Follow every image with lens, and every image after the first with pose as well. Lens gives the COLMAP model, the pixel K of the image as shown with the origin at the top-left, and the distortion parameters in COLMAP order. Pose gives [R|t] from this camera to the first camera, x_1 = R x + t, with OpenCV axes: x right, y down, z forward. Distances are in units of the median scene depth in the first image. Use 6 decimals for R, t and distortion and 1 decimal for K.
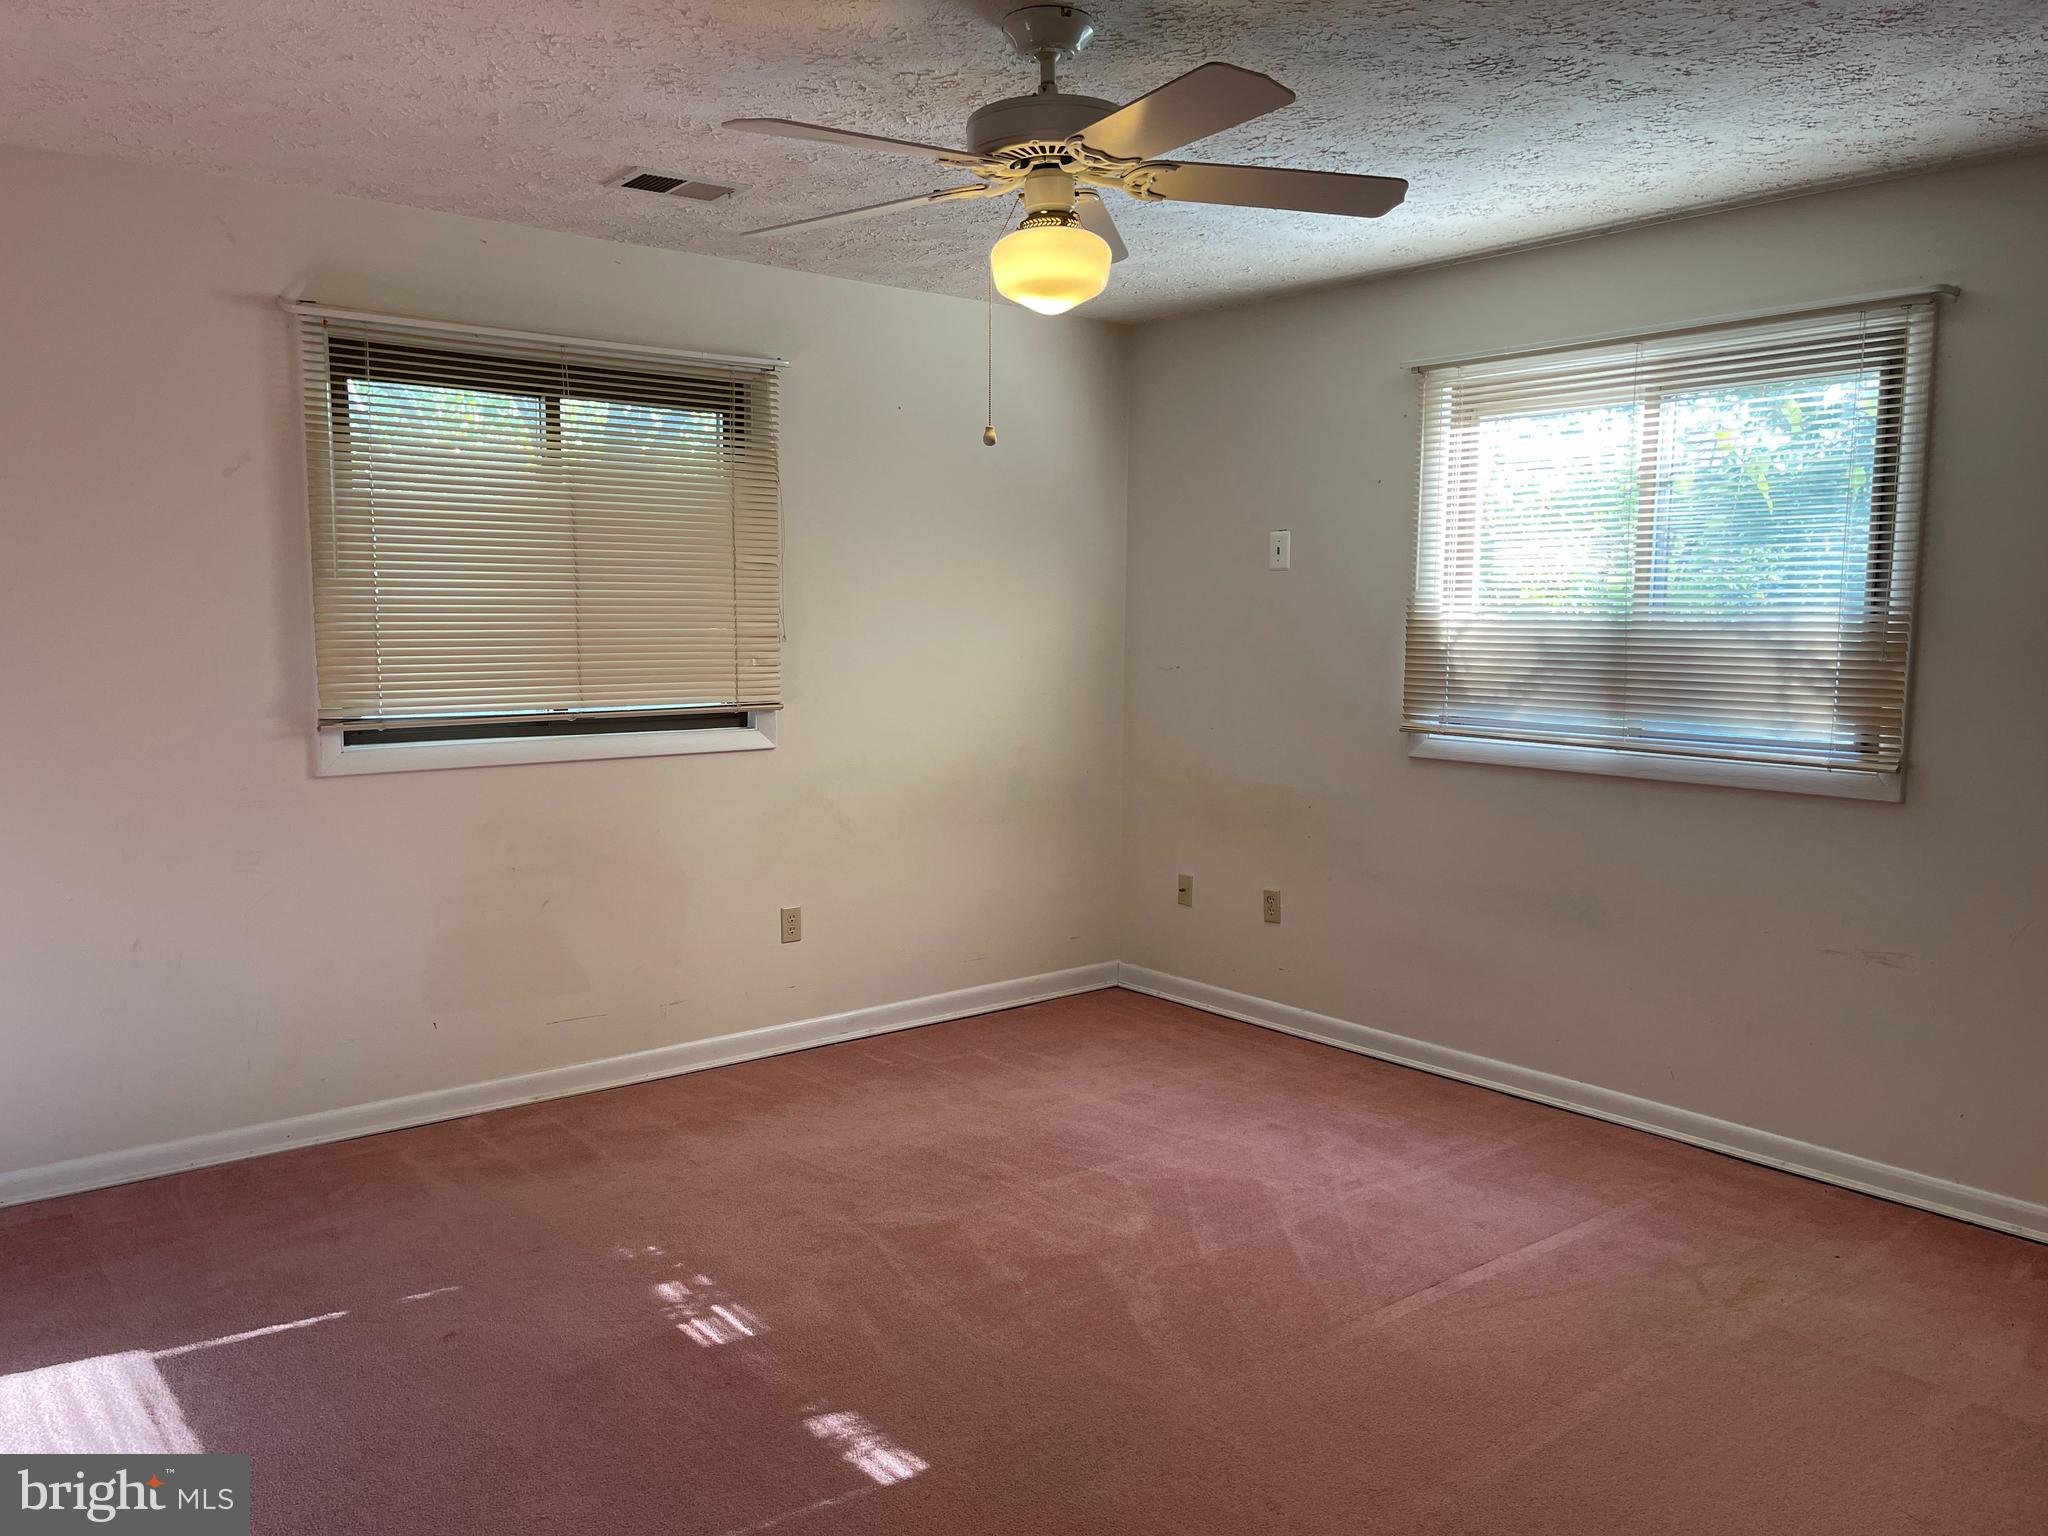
lens RADIAL K [[1542.6, 0, 1029.5], [0, 1542.6, 782.6], [0, 0, 1]] dist [0.062924, -0.074982]
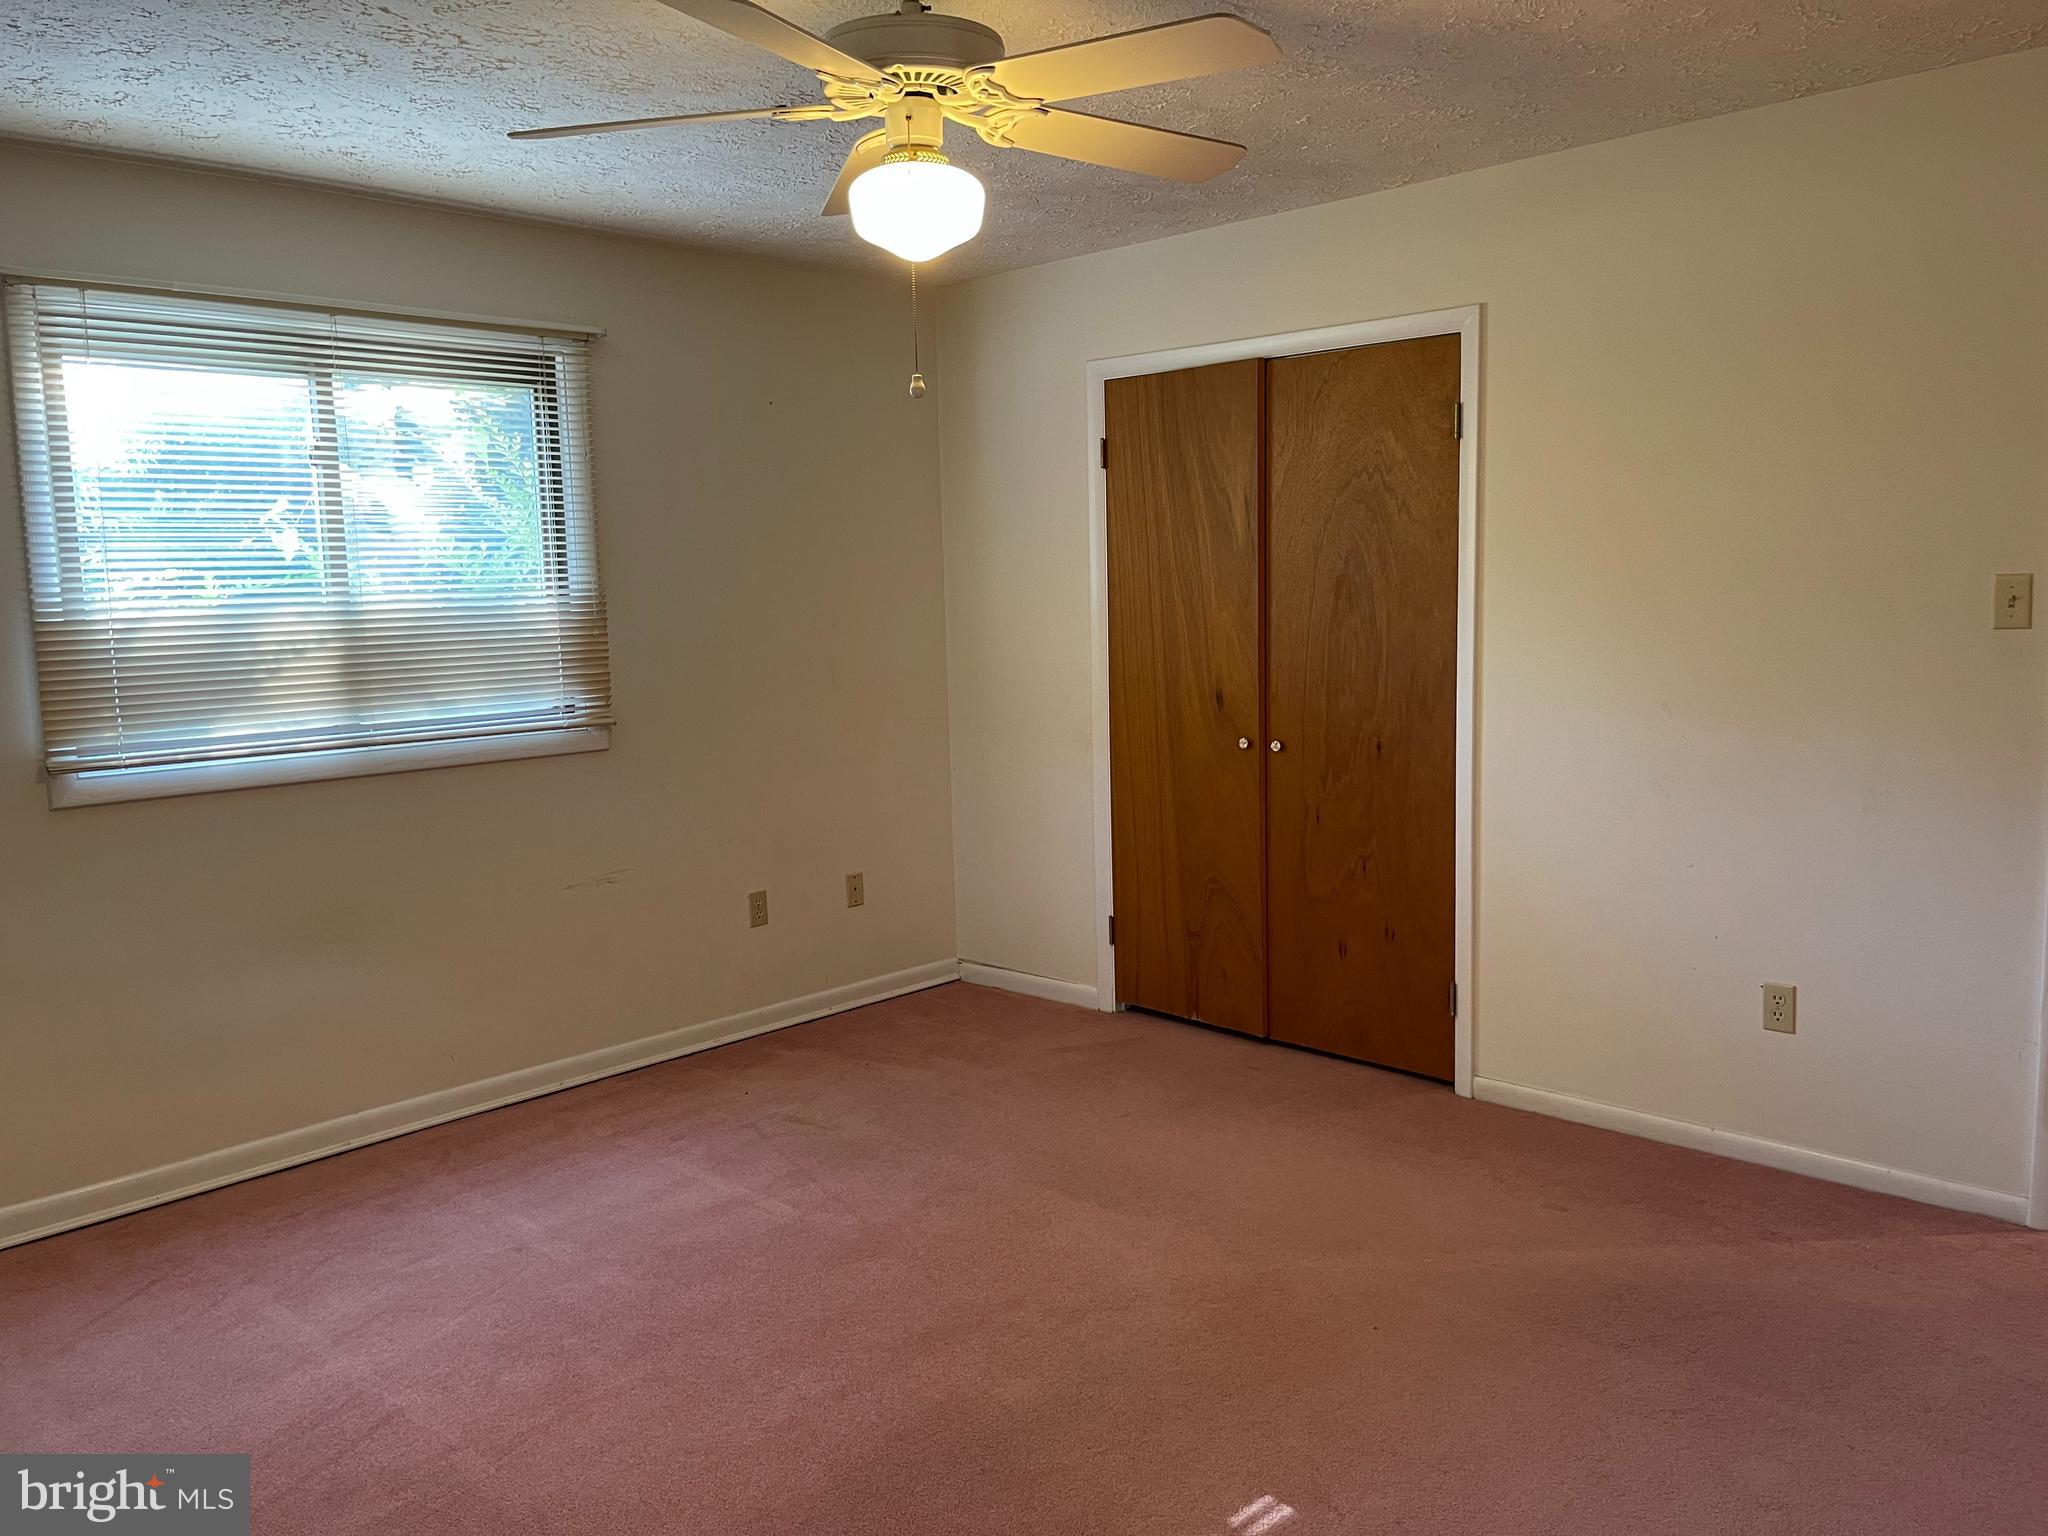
lens RADIAL K [[1542.6, 0, 1029.1], [0, 1542.6, 752.2], [0, 0, 1]] dist [0.062924, -0.074982]
pose [[-0.099960, -0.117998, 0.987970, -0.640063], [0.134437, 0.982236, 0.130915, -0.094004], [-0.985867, 0.145906, -0.082321, 0.733594]]
